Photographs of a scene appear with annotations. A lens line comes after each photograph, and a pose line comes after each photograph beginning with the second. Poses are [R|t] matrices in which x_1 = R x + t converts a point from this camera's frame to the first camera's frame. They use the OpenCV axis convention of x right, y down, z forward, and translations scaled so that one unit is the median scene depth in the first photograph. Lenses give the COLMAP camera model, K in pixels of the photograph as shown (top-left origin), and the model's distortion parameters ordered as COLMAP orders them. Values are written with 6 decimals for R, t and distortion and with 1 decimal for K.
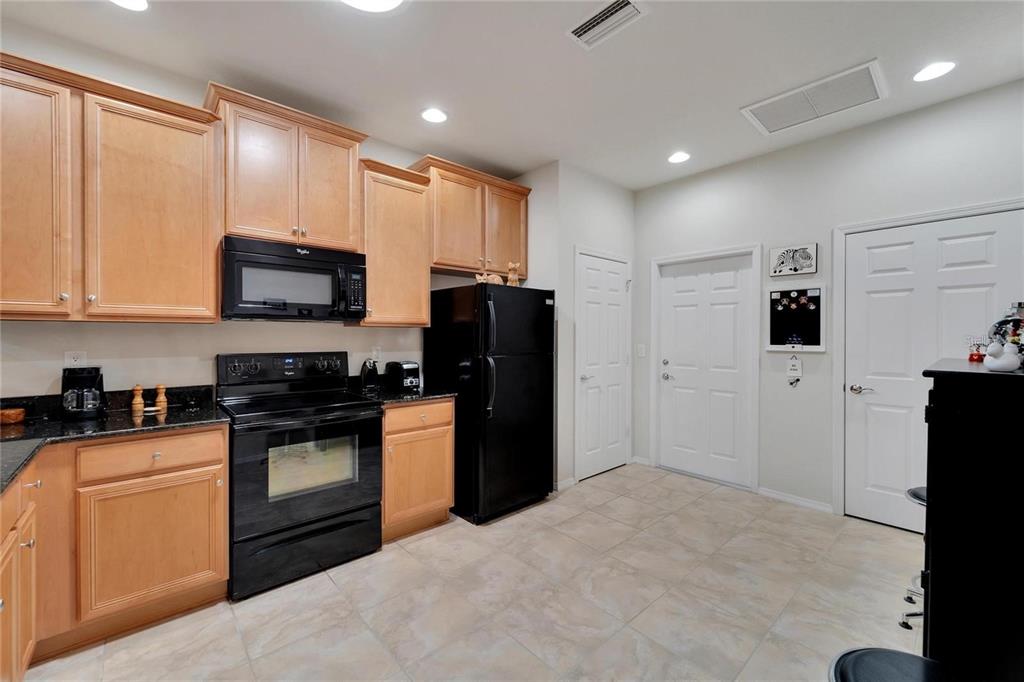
lens RADIAL K [[419.8, 0, 510.9], [0, 419.8, 339.0], [0, 0, 1]] dist [0.000429, -0.000171]
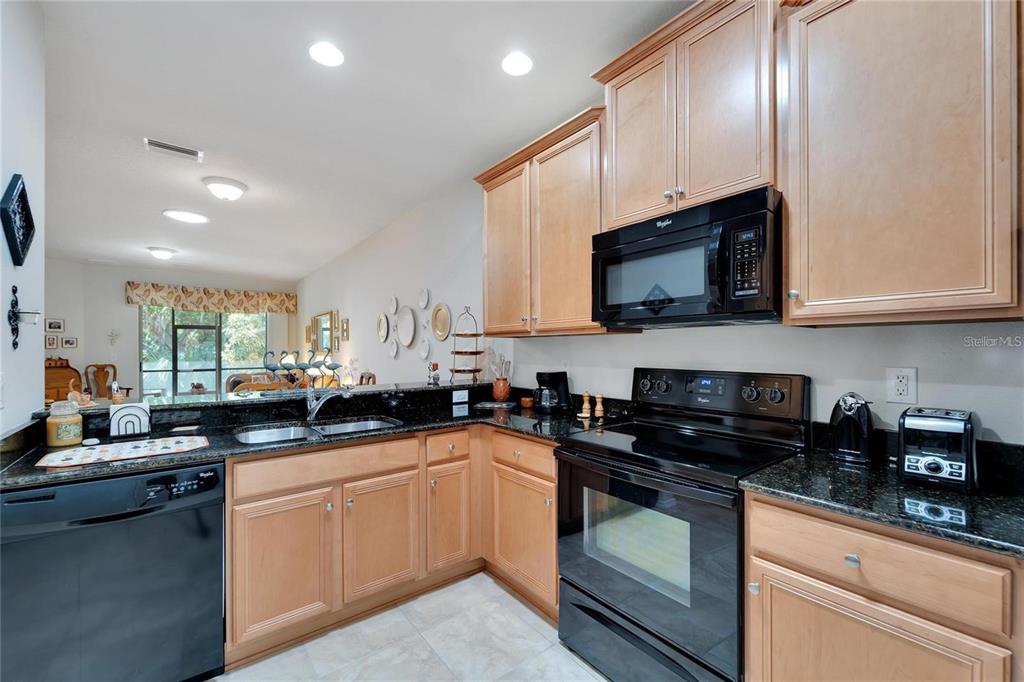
lens RADIAL K [[419.8, 0, 510.9], [0, 419.8, 348.2], [0, 0, 1]] dist [0.000429, -0.000171]
pose [[-0.077510, 0.000521, -0.996991, 0.215565], [-0.003011, 0.999995, 0.000757, -0.004459], [0.996987, 0.003060, -0.077508, 0.829972]]
